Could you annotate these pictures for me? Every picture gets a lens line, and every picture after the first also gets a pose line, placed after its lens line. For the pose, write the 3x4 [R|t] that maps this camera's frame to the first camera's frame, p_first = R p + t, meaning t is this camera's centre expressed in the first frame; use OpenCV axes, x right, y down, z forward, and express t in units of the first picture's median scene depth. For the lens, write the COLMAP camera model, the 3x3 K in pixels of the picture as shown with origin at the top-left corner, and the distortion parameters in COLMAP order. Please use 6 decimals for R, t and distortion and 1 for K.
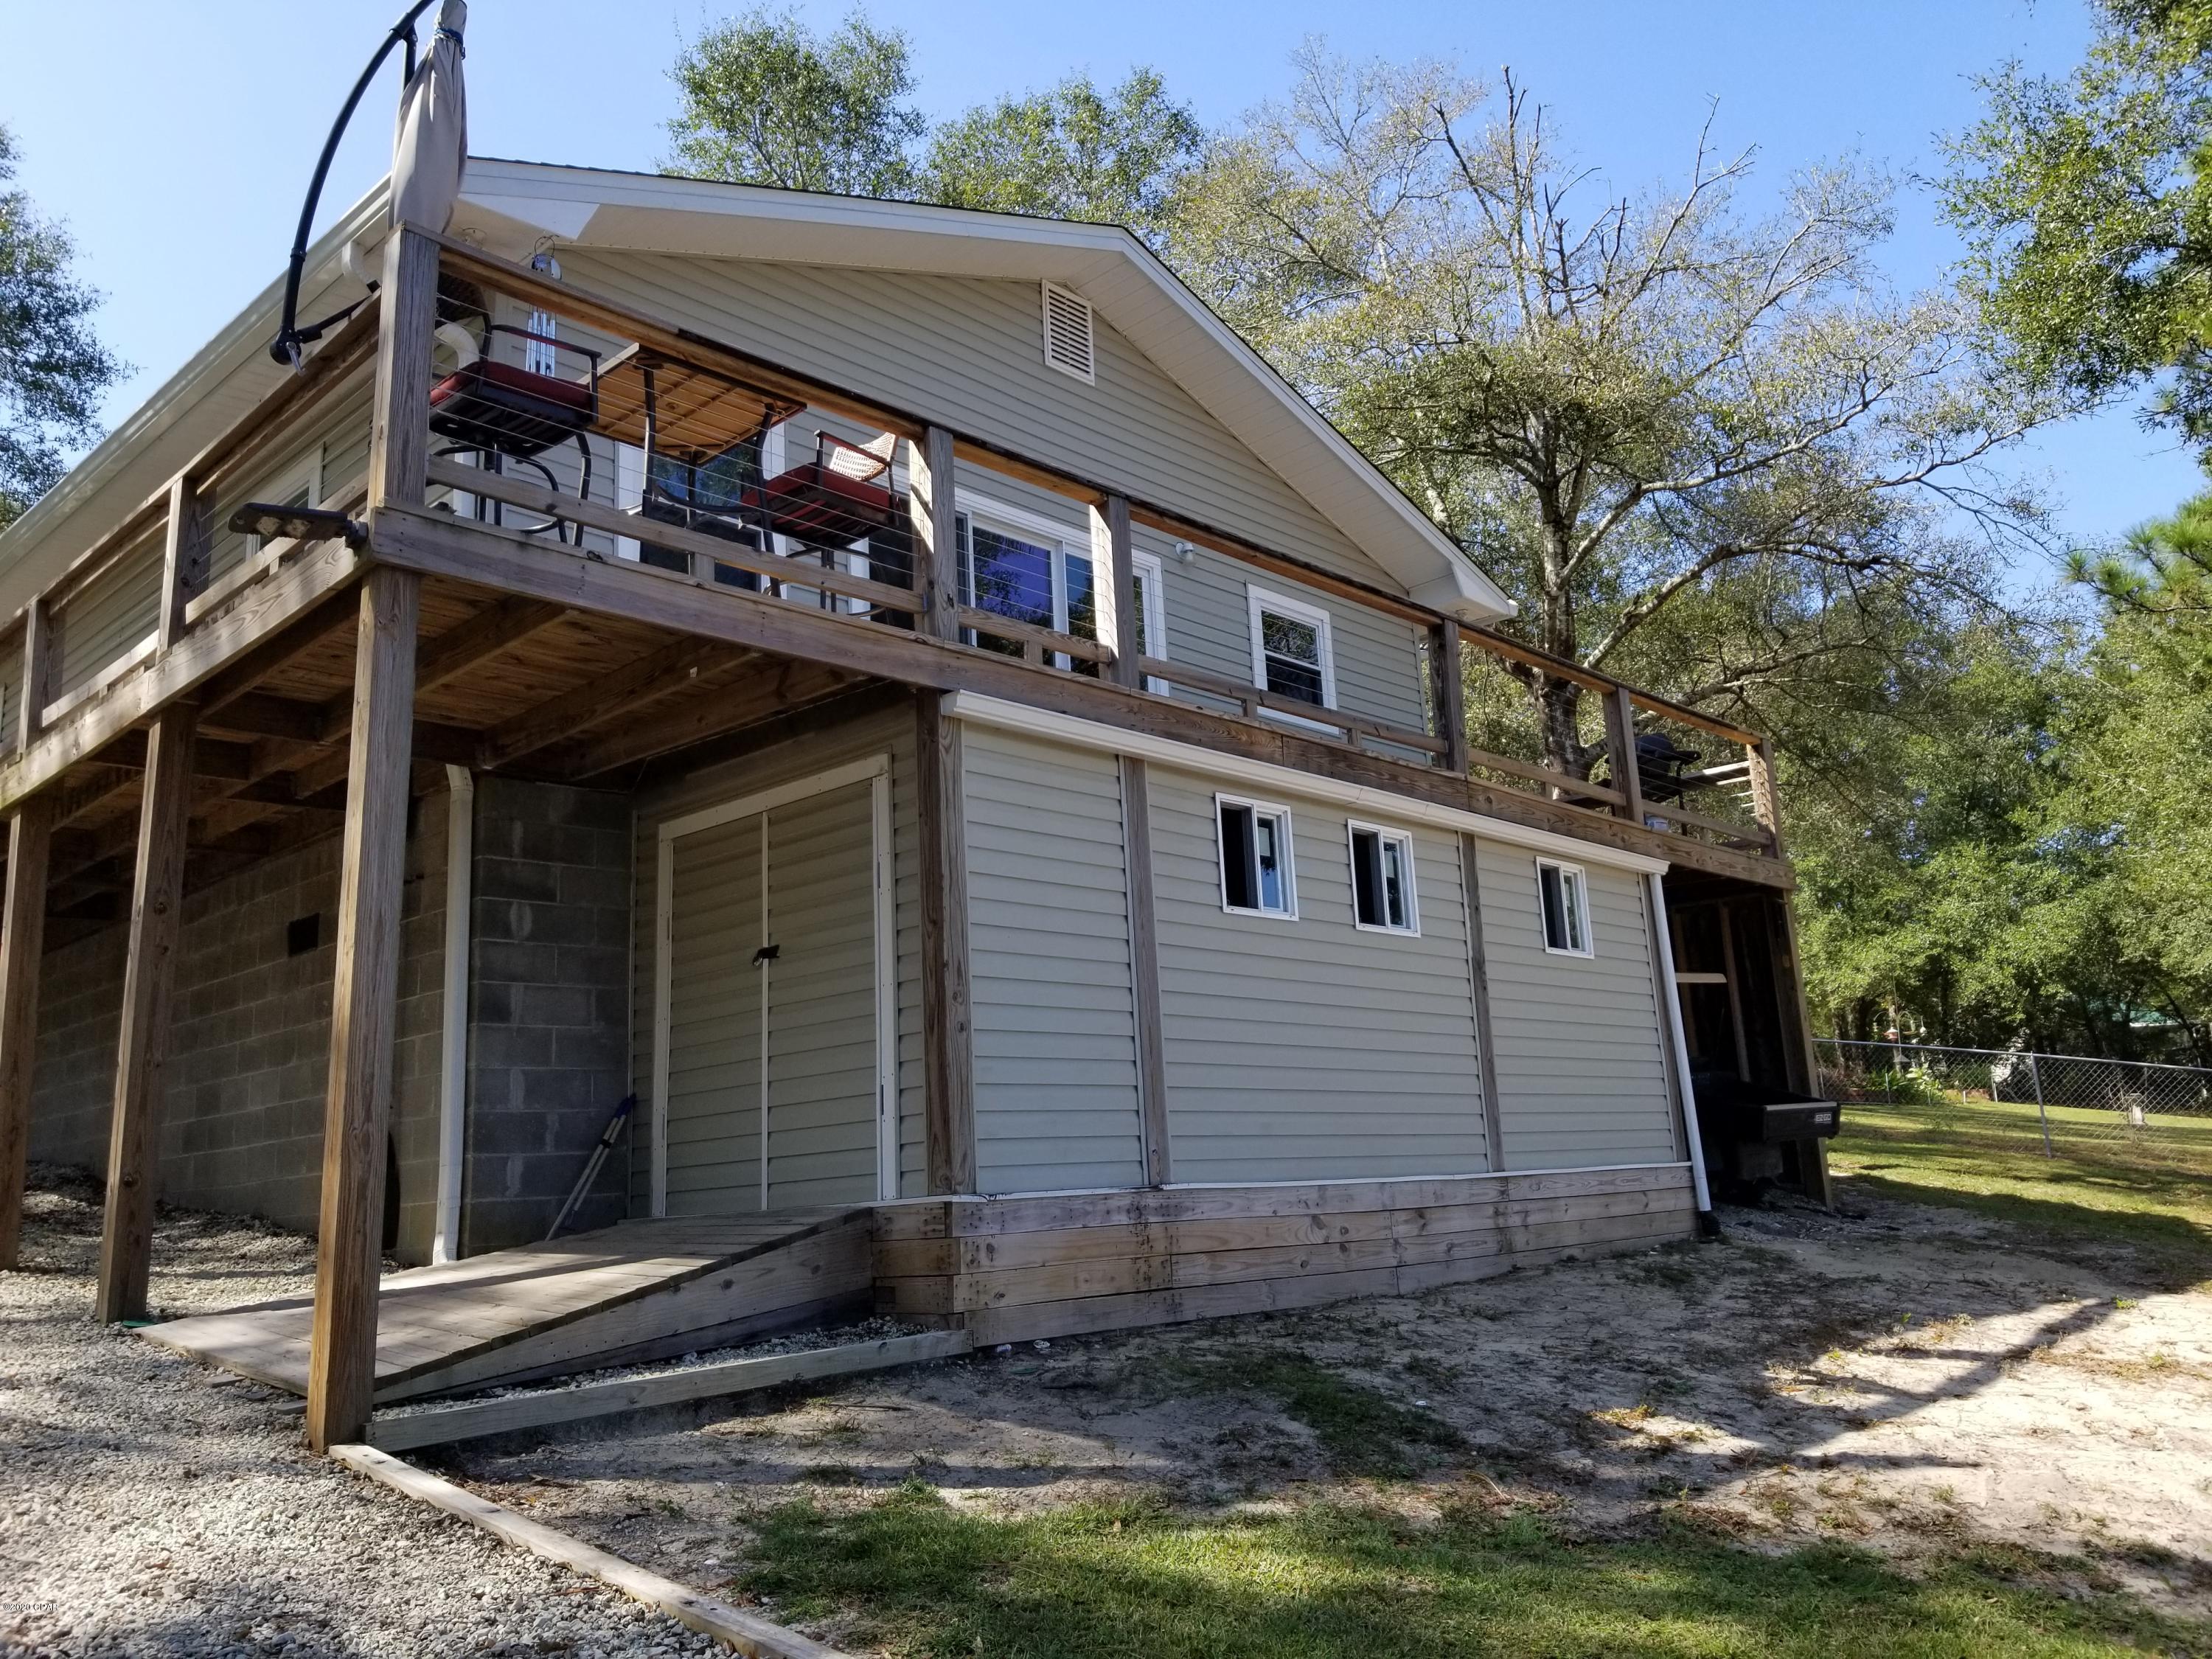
lens RADIAL K [[1751.3, 0, 1108.4], [0, 1751.3, 764.1], [0, 0, 1]] dist [0.040268, -0.081991]
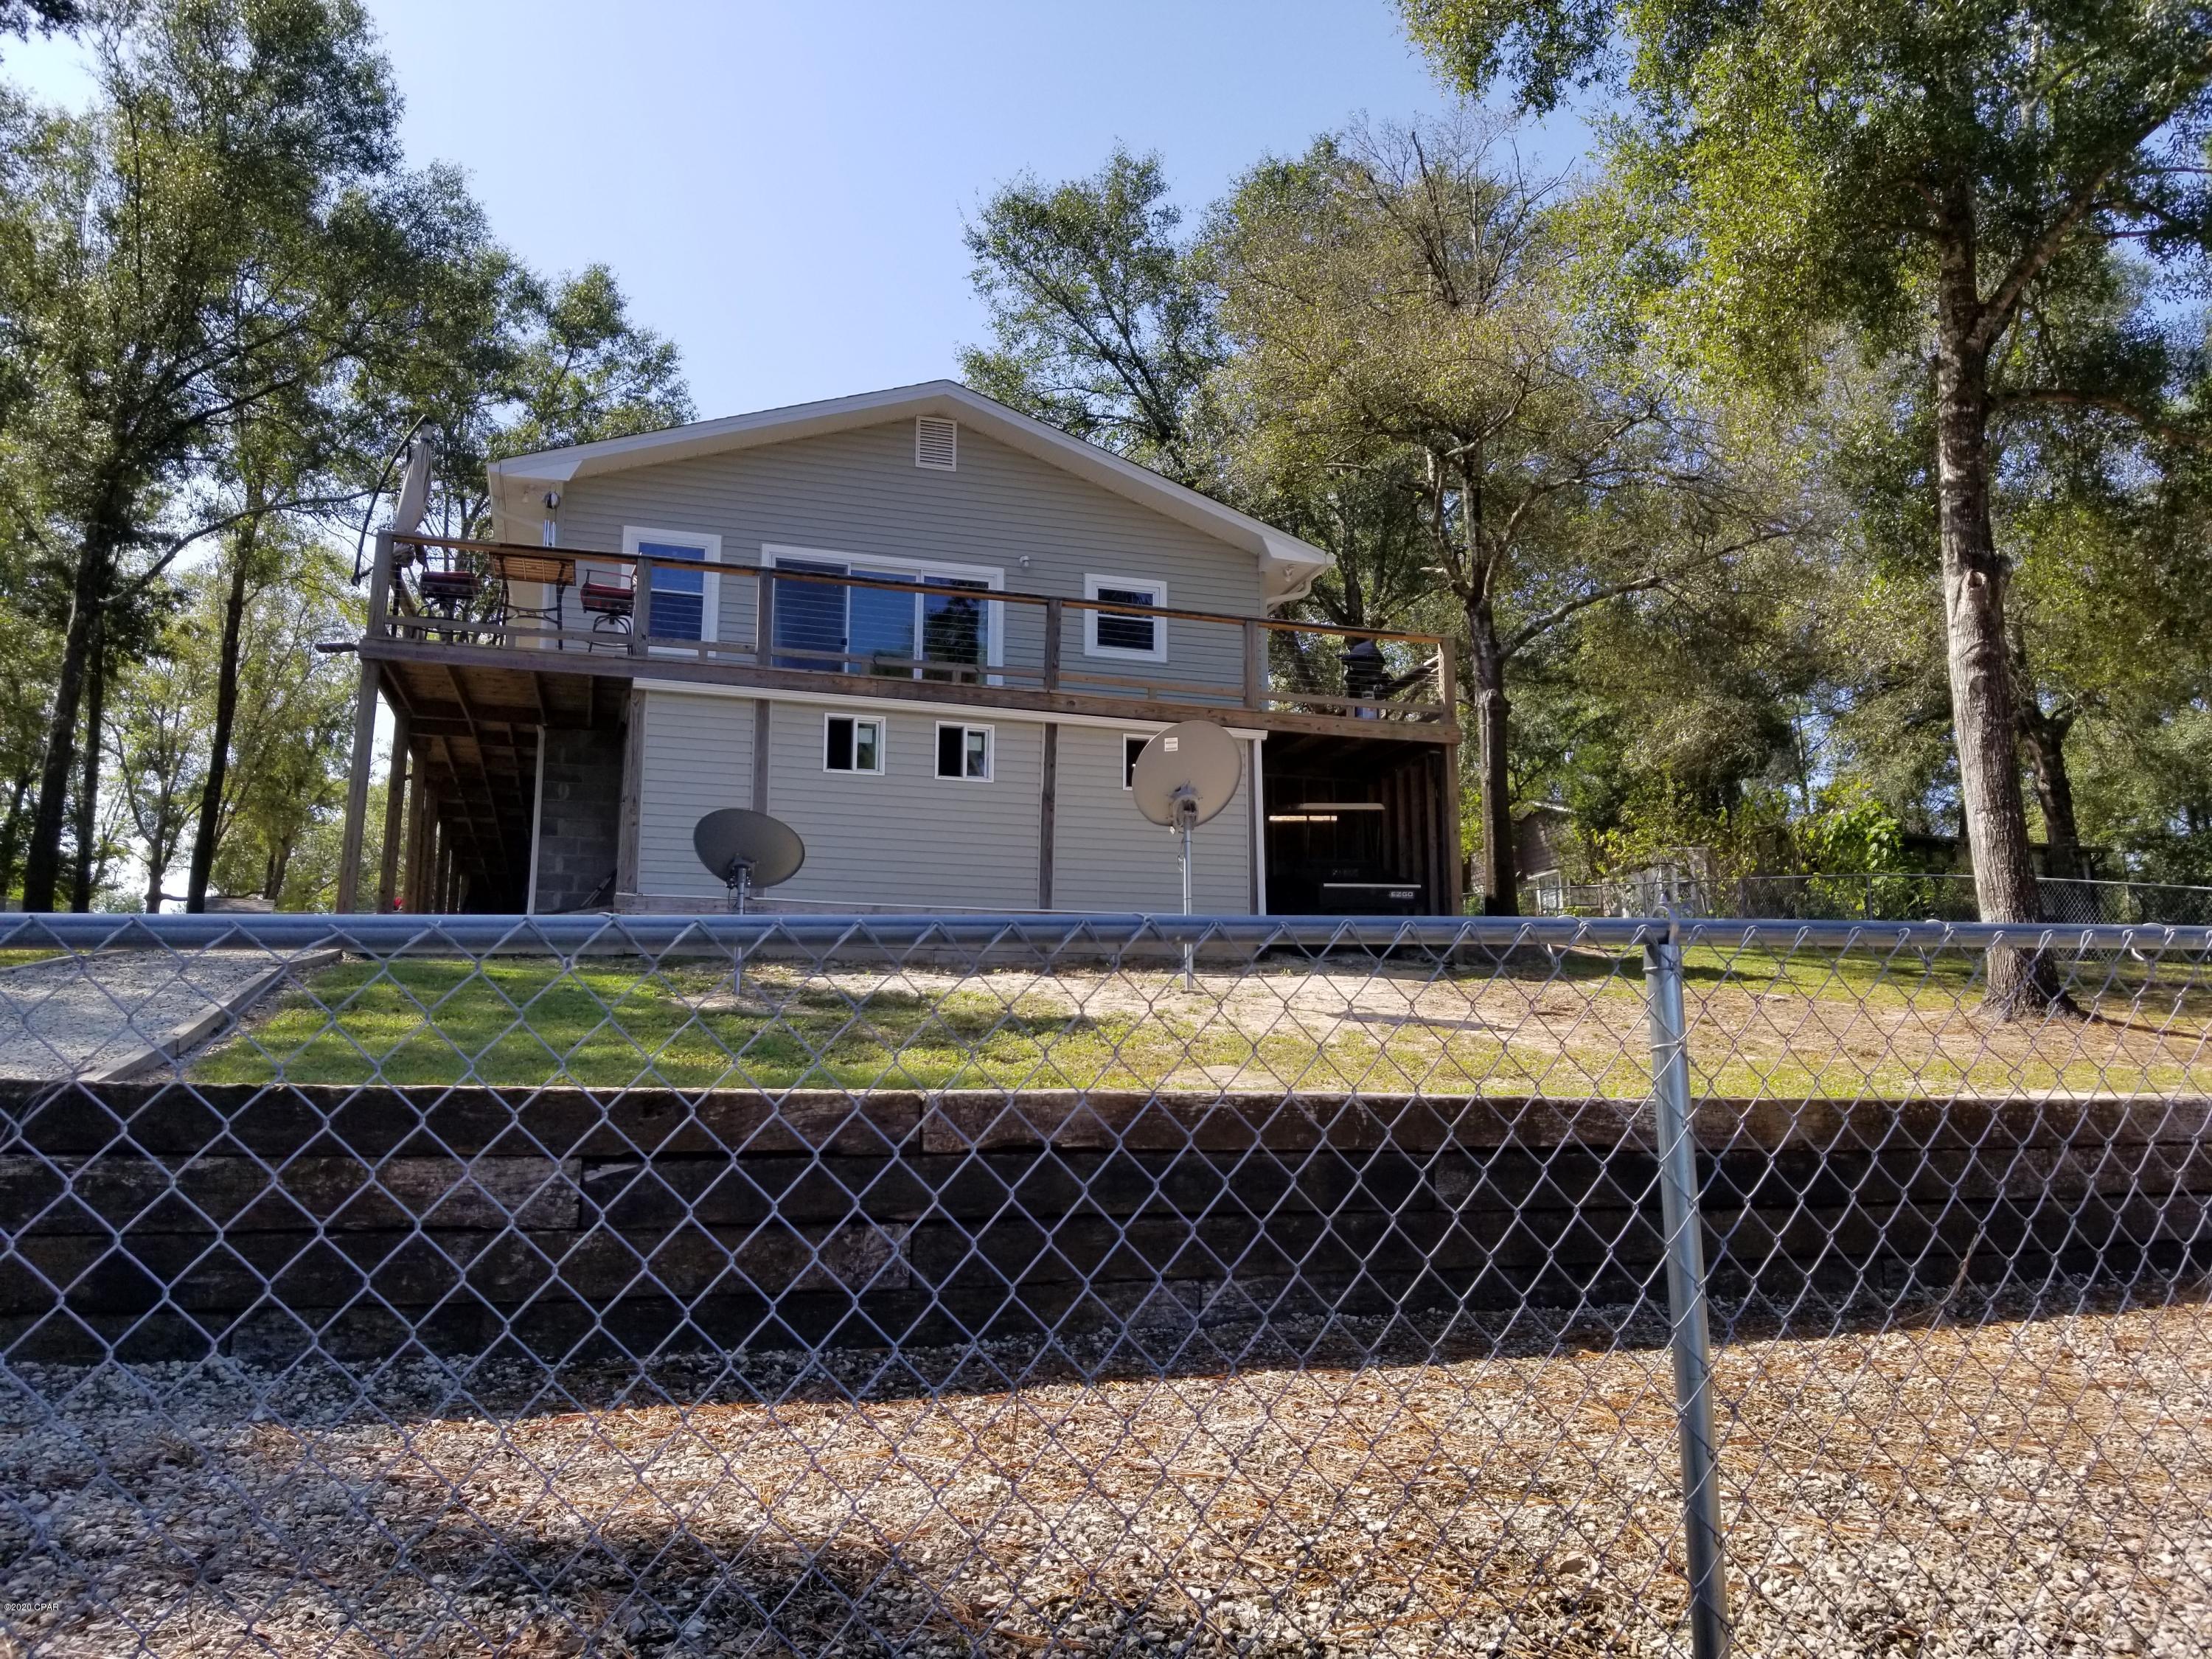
lens RADIAL K [[1683.3, 0, 1106.0], [0, 1683.3, 829.5], [0, 0, 1]] dist [0.040322, -0.056664]
pose [[0.874687, -0.036471, -0.483313, 1.076613], [0.074201, 0.995487, 0.059166, 0.050229], [0.478974, -0.087614, 0.873446, -0.456283]]
